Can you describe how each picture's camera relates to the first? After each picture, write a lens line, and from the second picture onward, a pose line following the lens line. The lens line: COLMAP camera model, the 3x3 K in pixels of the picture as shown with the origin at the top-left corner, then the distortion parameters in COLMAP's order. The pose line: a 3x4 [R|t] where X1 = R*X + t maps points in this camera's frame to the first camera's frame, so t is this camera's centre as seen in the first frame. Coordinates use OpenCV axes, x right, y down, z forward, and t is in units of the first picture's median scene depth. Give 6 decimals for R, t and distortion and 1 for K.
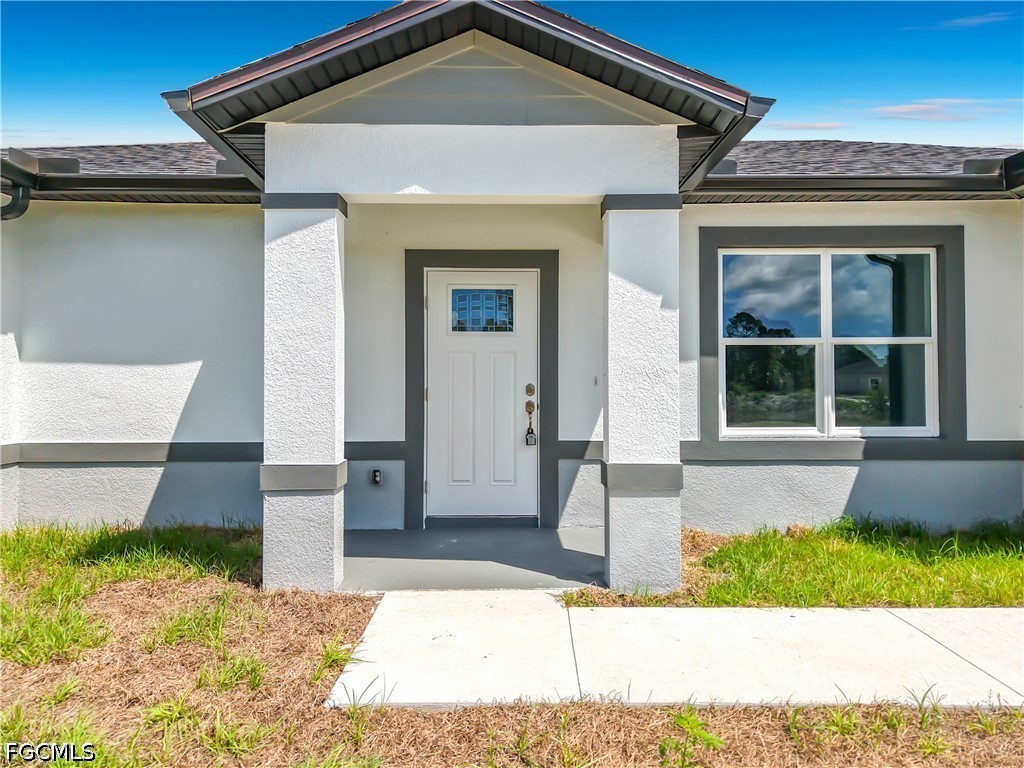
lens RADIAL K [[679.7, 0, 512.0], [0, 679.7, 384.0], [0, 0, 1]] dist [0.004886, -0.000357]
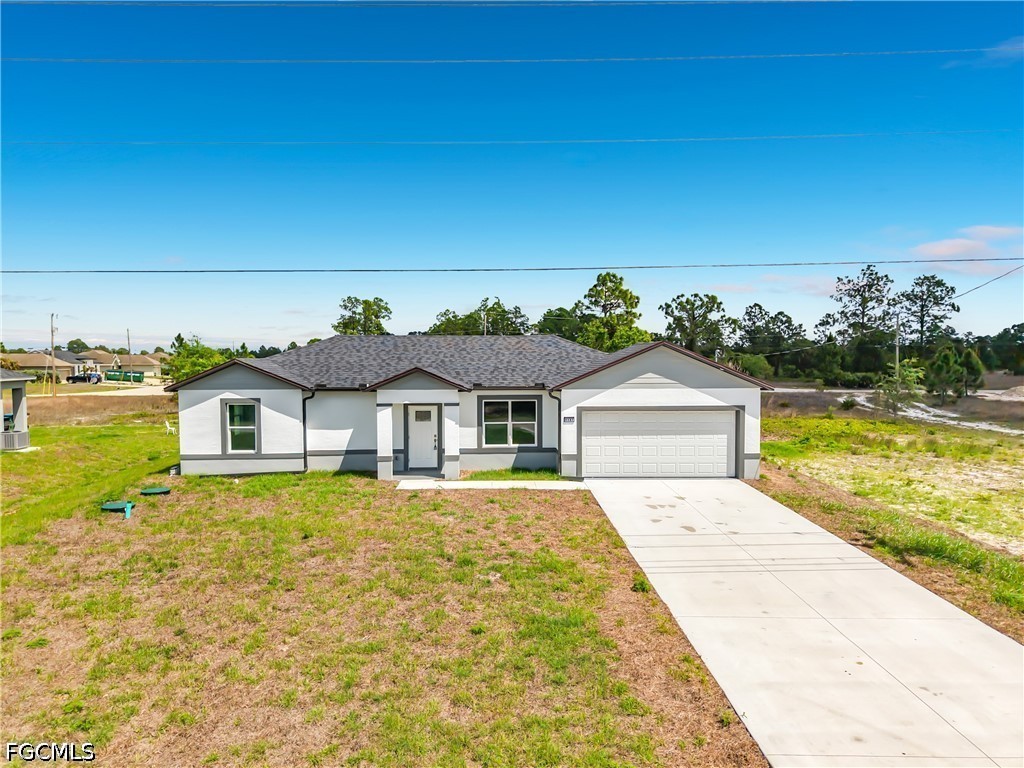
lens RADIAL K [[679.7, 0, 512.0], [0, 679.7, 384.0], [0, 0, 1]] dist [0.004886, -0.000357]
pose [[0.999626, -0.005166, 0.026847, 0.381762], [0.004281, 0.999449, 0.032926, -0.435404], [-0.027003, -0.032799, 0.999097, -3.063542]]
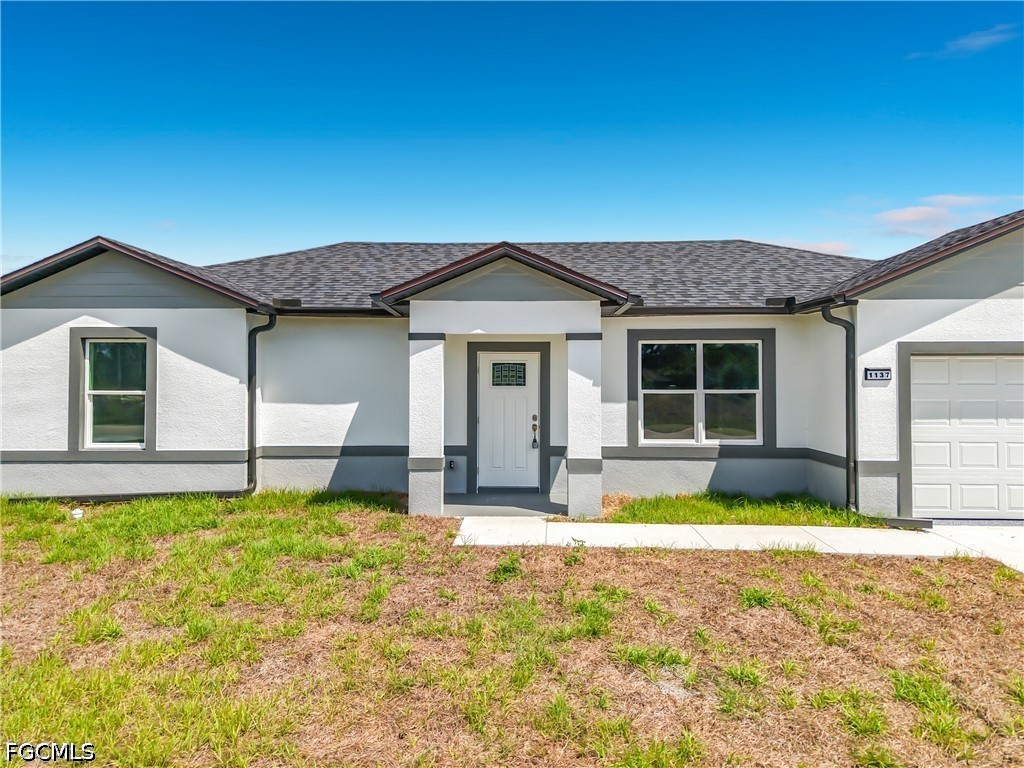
lens RADIAL K [[698.2, 0, 504.9], [0, 698.2, 360.2], [0, 0, 1]] dist [0.023023, -0.001263]
pose [[0.998995, 0.000553, -0.044809, 0.031040], [-0.001717, 0.999662, -0.025951, -0.100384], [0.044780, 0.026002, 0.998658, -0.905542]]
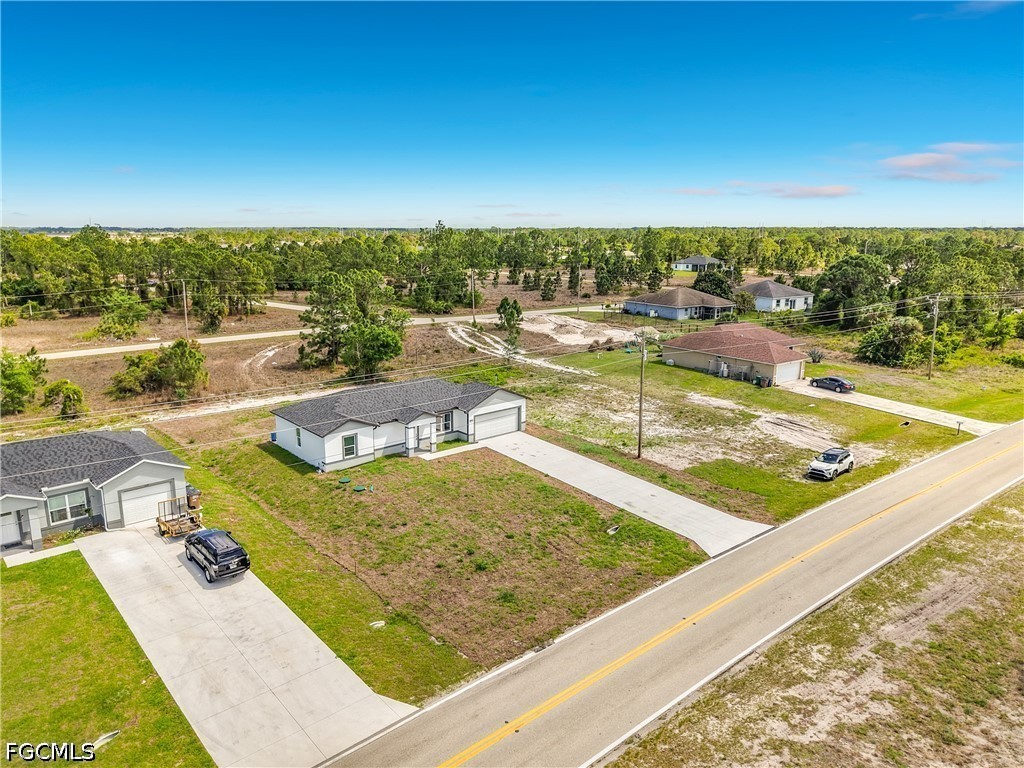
lens RADIAL K [[698.2, 0, 504.9], [0, 698.2, 360.2], [0, 0, 1]] dist [0.023023, -0.001263]
pose [[0.772496, -0.117131, 0.624124, -5.080838], [0.006112, 0.984167, 0.177136, -2.786134], [-0.634990, -0.133022, 0.760981, -7.235612]]
